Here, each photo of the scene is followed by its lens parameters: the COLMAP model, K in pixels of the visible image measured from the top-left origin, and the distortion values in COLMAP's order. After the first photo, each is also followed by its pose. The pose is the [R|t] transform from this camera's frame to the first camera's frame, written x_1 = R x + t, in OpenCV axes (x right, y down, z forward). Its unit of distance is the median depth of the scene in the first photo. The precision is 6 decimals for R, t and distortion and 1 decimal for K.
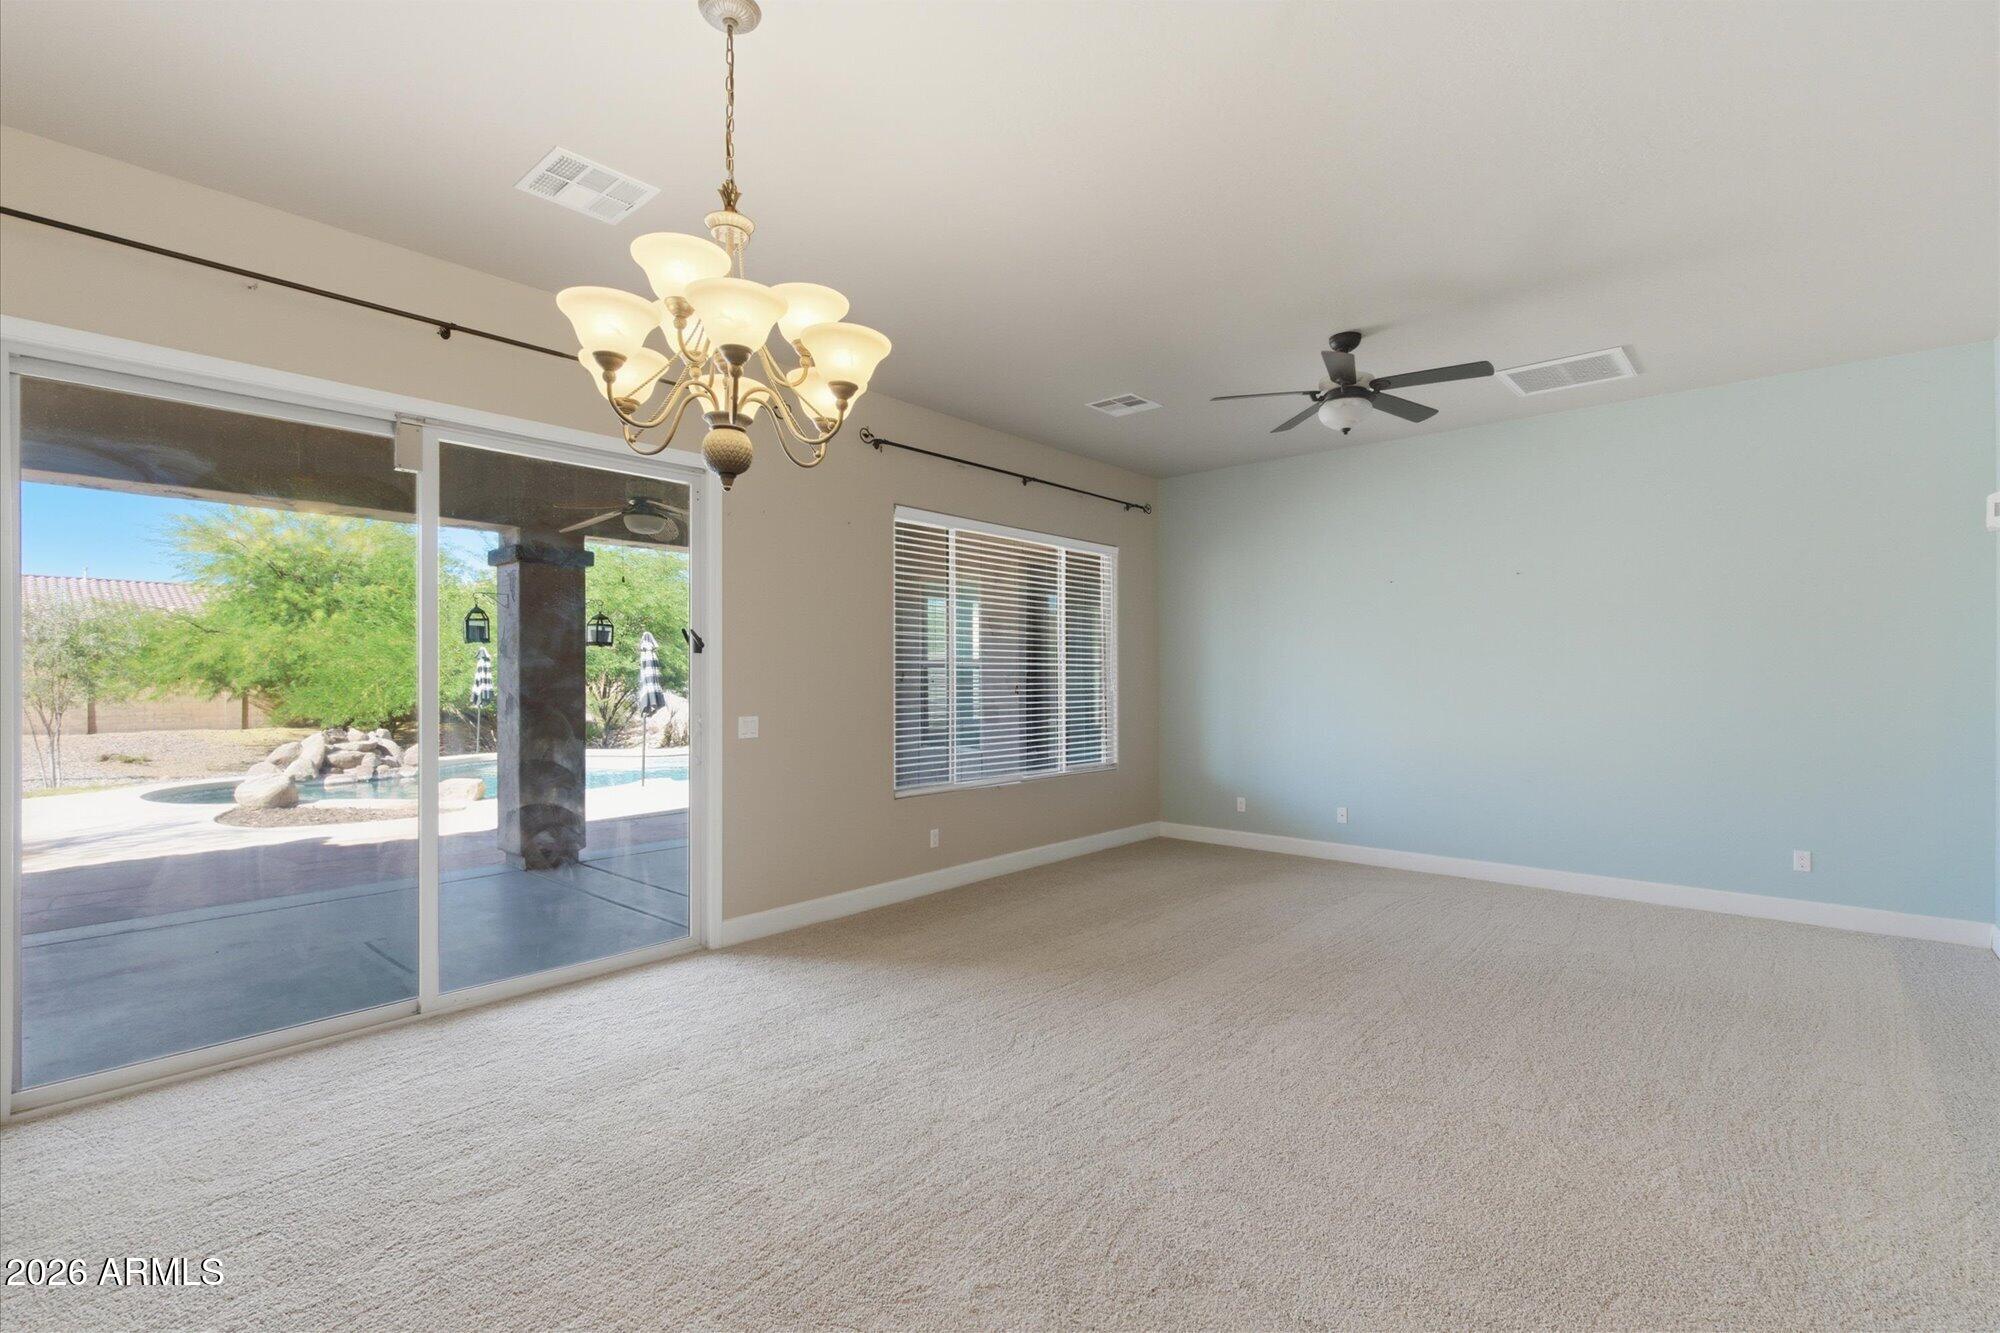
lens RADIAL K [[903.1, 0, 995.3], [0, 903.1, 678.7], [0, 0, 1]] dist [0.002591, 0.000067]
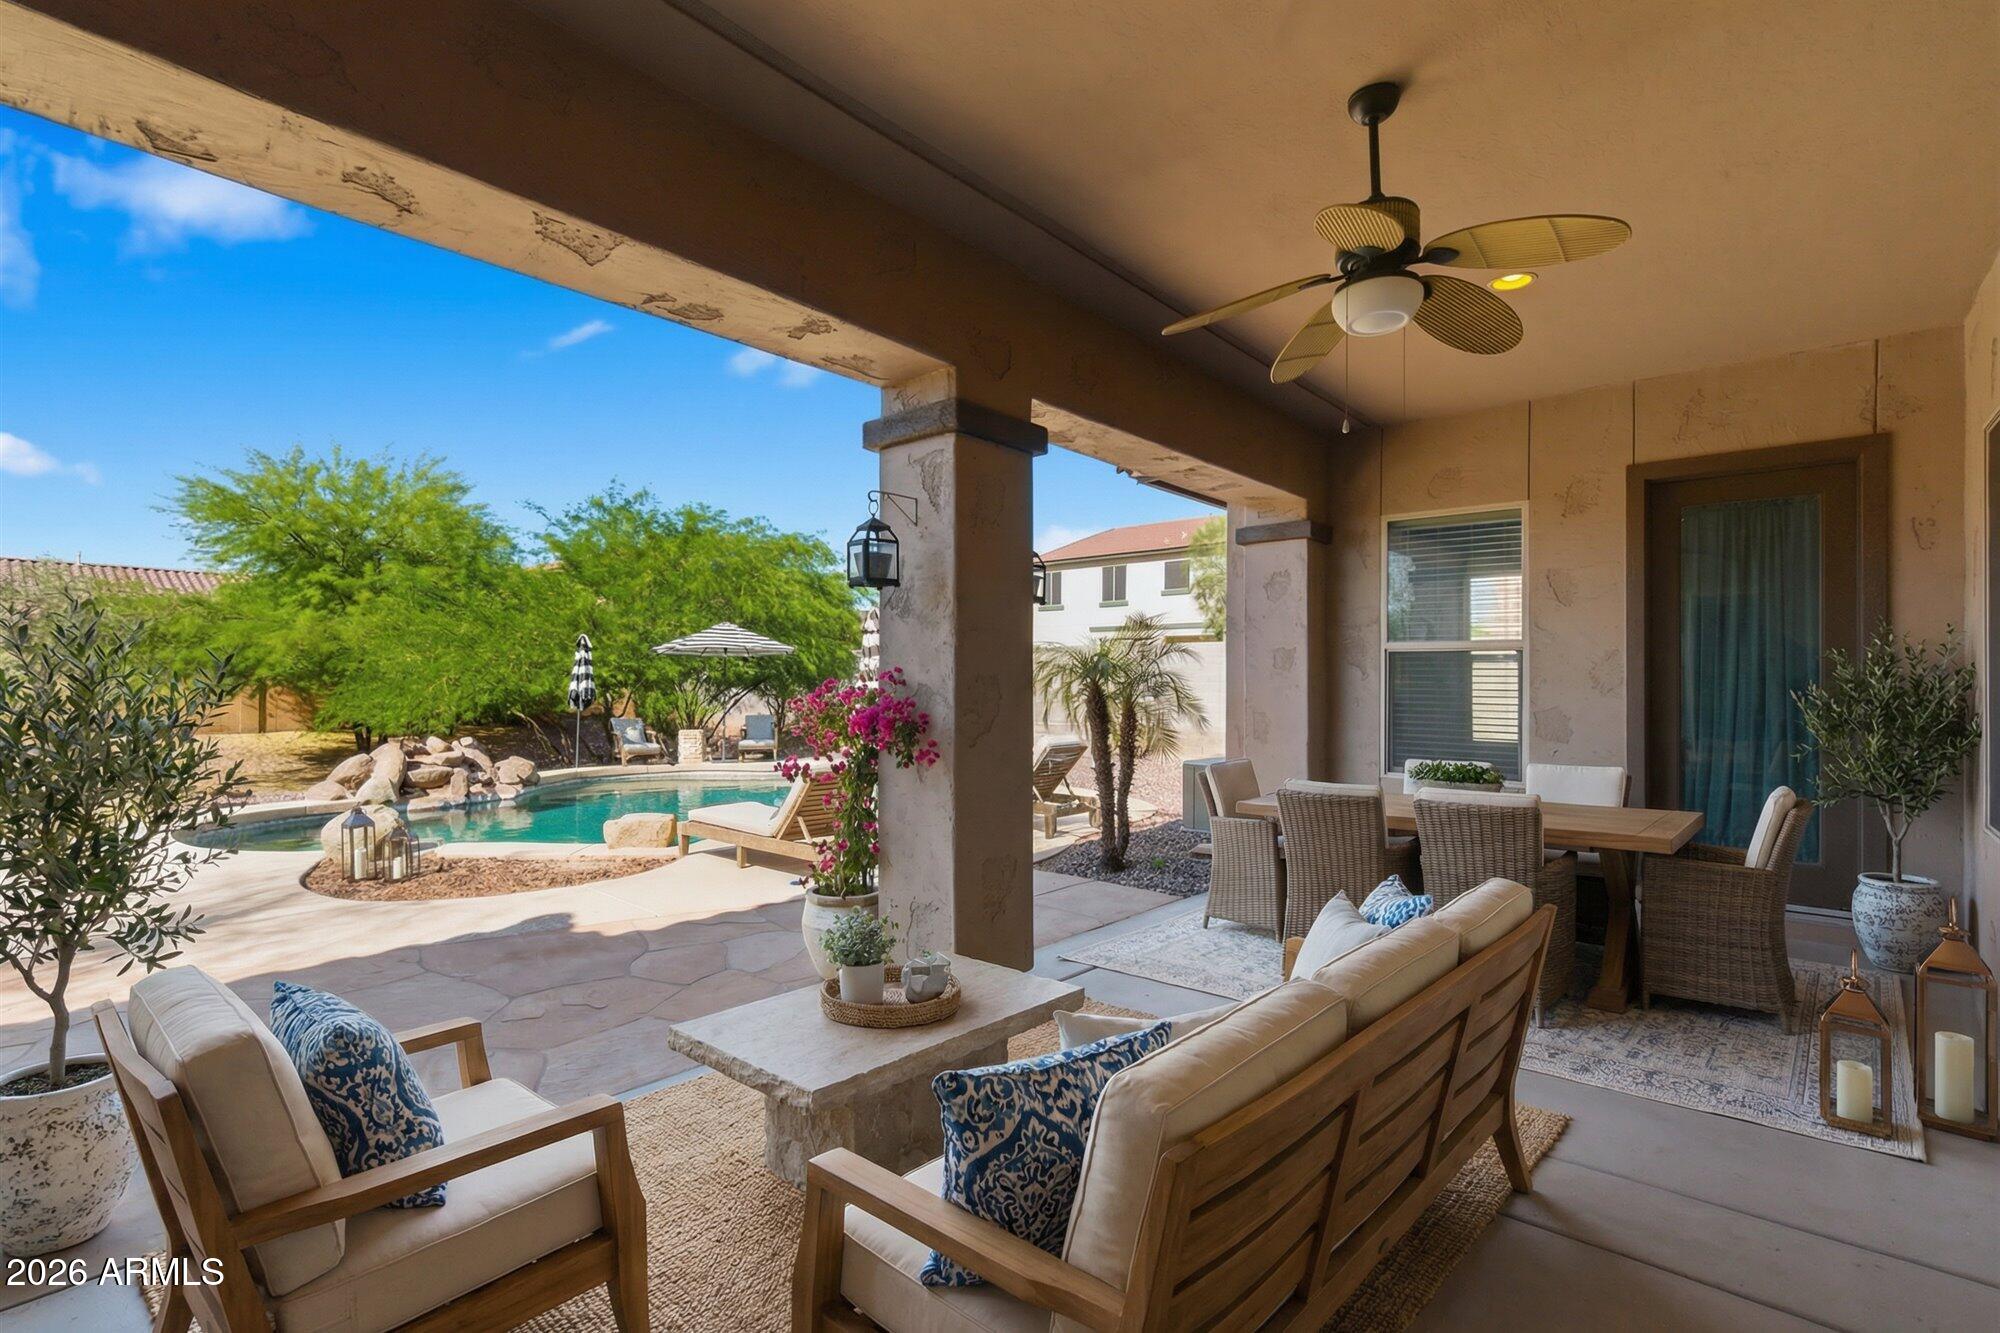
lens RADIAL K [[903.1, 0, 995.3], [0, 903.1, 678.7], [0, 0, 1]] dist [0.002591, 0.000067]
pose [[0.999978, 0.003316, 0.005762, -0.230352], [-0.003298, 0.999990, -0.003145, 0.006241], [-0.005773, 0.003125, 0.999978, 0.218885]]
